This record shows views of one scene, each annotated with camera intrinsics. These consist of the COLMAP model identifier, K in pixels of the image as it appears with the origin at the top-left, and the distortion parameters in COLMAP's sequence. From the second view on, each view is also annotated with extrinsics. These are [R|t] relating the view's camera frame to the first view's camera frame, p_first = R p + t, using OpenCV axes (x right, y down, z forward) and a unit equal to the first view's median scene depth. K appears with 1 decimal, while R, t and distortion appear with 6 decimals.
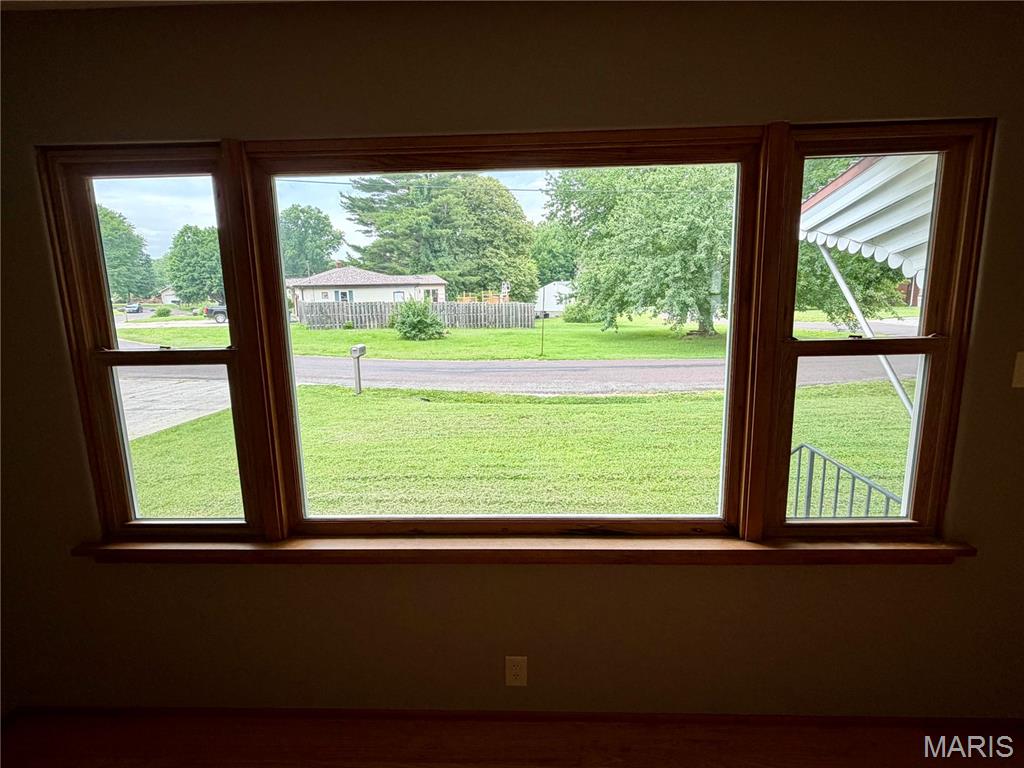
lens RADIAL K [[543.5, 0, 512.6], [0, 543.5, 385.1], [0, 0, 1]] dist [0.000057, 0.000221]
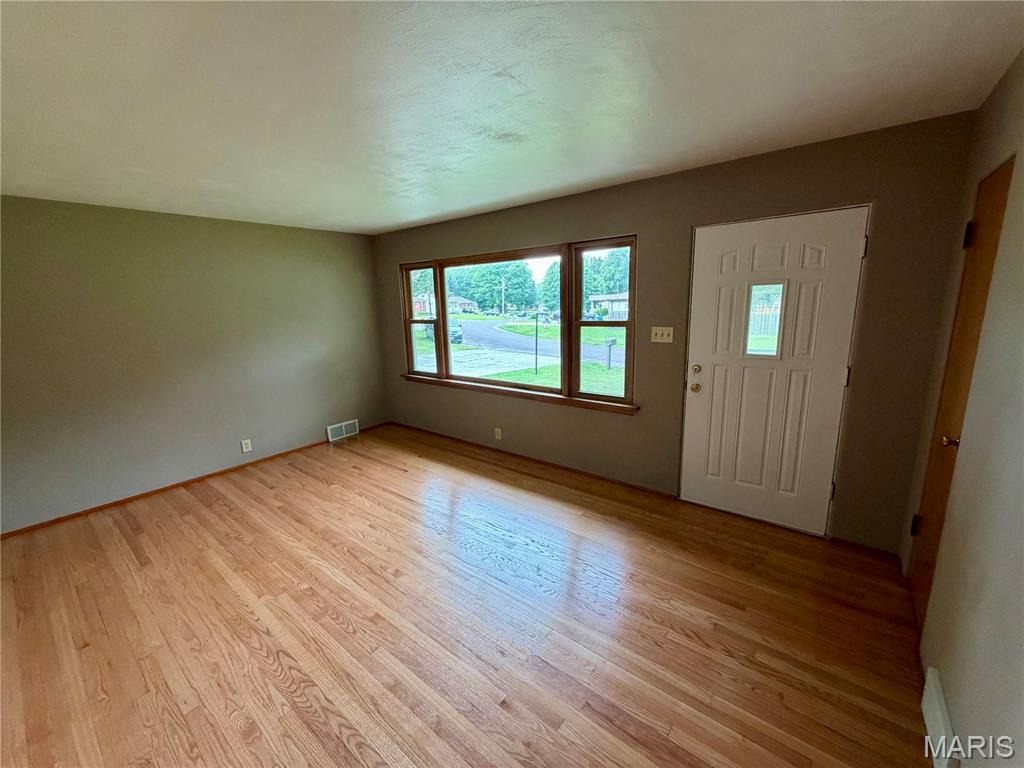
lens RADIAL K [[406.8, 0, 515.0], [0, 406.8, 380.9], [0, 0, 1]] dist [0.004879, 0.000774]
pose [[0.805977, 0.107806, -0.582047, 1.305240], [-0.097618, 0.994020, 0.048935, 0.130941], [0.583842, 0.017378, 0.811681, -0.708471]]
